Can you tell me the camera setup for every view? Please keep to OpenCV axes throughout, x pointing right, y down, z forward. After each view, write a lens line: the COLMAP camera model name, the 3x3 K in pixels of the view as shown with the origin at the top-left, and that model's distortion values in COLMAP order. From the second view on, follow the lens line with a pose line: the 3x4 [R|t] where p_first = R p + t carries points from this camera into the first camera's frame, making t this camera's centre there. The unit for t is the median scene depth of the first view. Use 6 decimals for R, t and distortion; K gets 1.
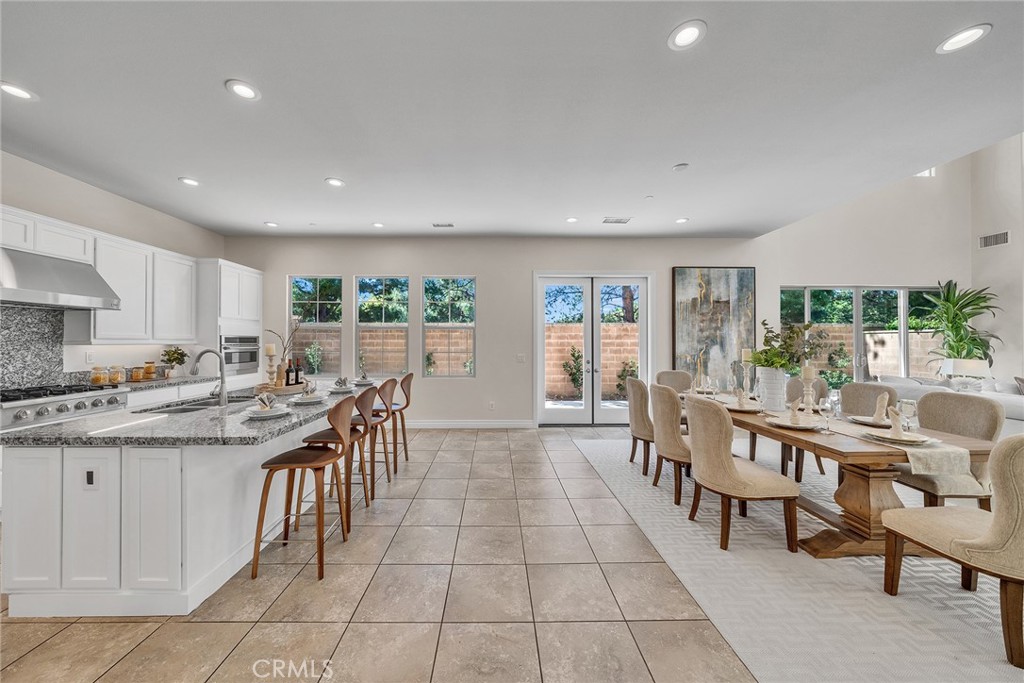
lens RADIAL K [[352.8, 0, 498.8], [0, 352.8, 338.5], [0, 0, 1]] dist [-0.012334, 0.001400]
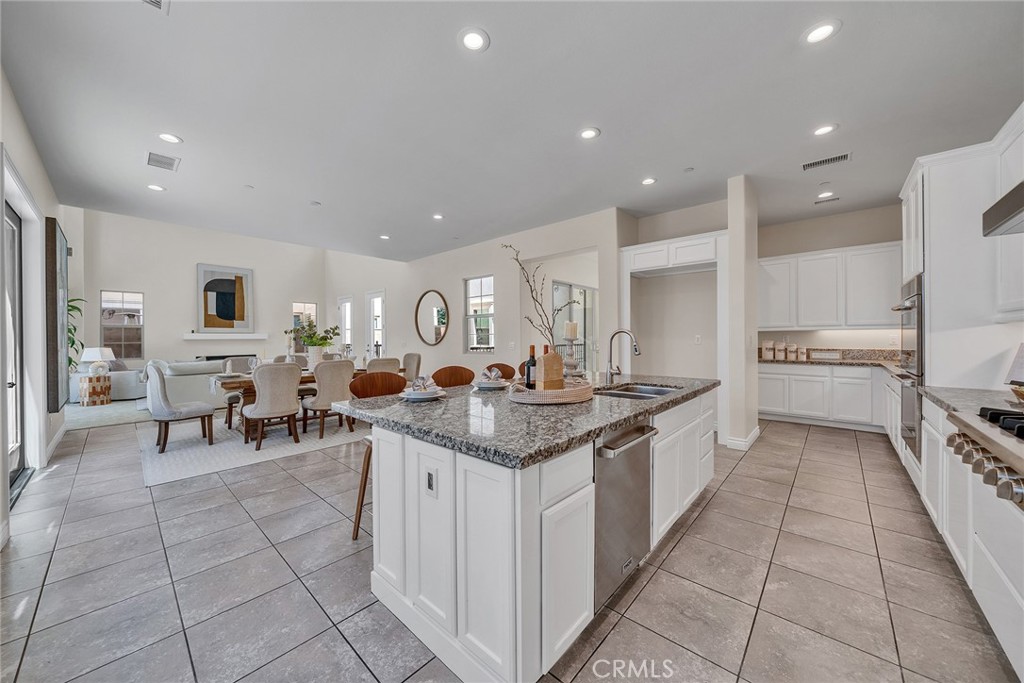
lens RADIAL K [[359.1, 0, 503.1], [0, 359.1, 339.0], [0, 0, 1]] dist [-0.002859, -0.000211]
pose [[-0.726257, 0.001095, 0.687422, -0.605122], [-0.001781, 0.999992, -0.003475, 0.029094], [-0.687421, -0.003748, -0.726250, 0.927438]]
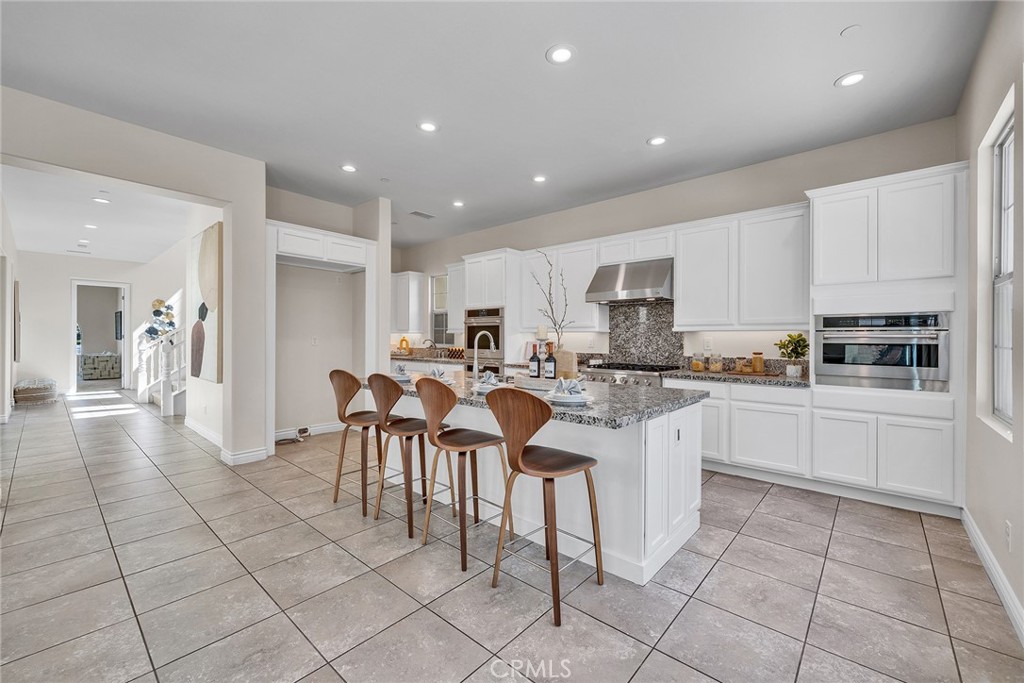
lens RADIAL K [[412.5, 0, 512.0], [0, 412.5, 341.5], [0, 0, 1]] dist [-0.000045, 0.000161]
pose [[-0.667983, 0.002372, -0.744173, 0.075490], [0.001897, 0.999997, 0.001485, 0.029823], [0.744174, -0.000420, -0.667985, 0.937667]]
